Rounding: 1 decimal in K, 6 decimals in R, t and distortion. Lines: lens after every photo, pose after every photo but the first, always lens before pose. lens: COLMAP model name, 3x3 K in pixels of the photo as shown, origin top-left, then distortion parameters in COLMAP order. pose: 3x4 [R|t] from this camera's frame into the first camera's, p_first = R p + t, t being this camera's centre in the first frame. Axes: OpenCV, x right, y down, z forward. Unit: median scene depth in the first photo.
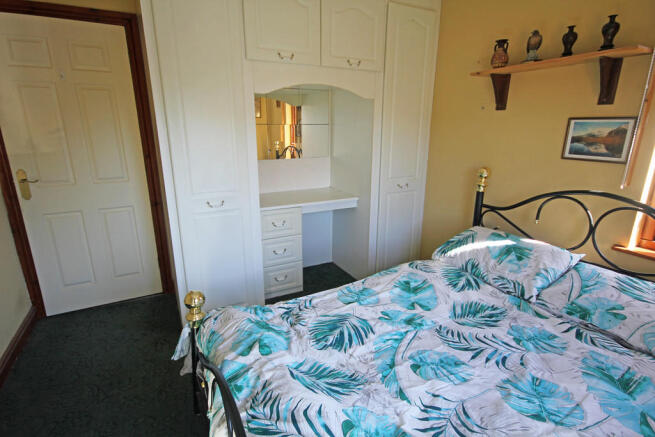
lens RADIAL K [[336.0, 0, 327.7], [0, 336.0, 218.1], [0, 0, 1]] dist [0.026478, 0.001242]
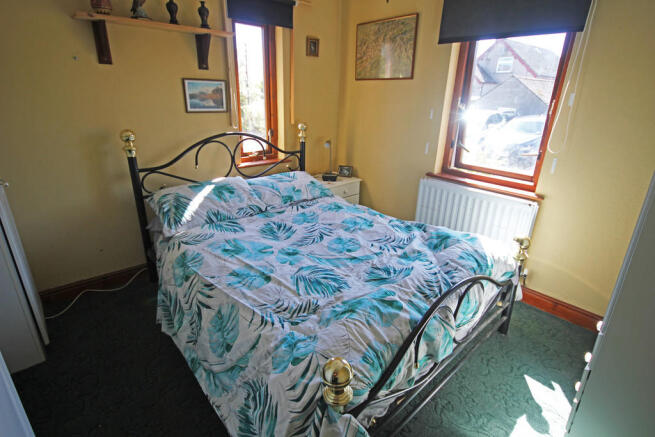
lens RADIAL K [[336.0, 0, 327.0], [0, 336.0, 217.4], [0, 0, 1]] dist [0.026478, 0.001242]
pose [[-0.220187, -0.351292, 0.910006, -0.750270], [0.240599, 0.884520, 0.399670, -0.233134], [-0.945320, 0.306949, -0.110239, 0.871133]]
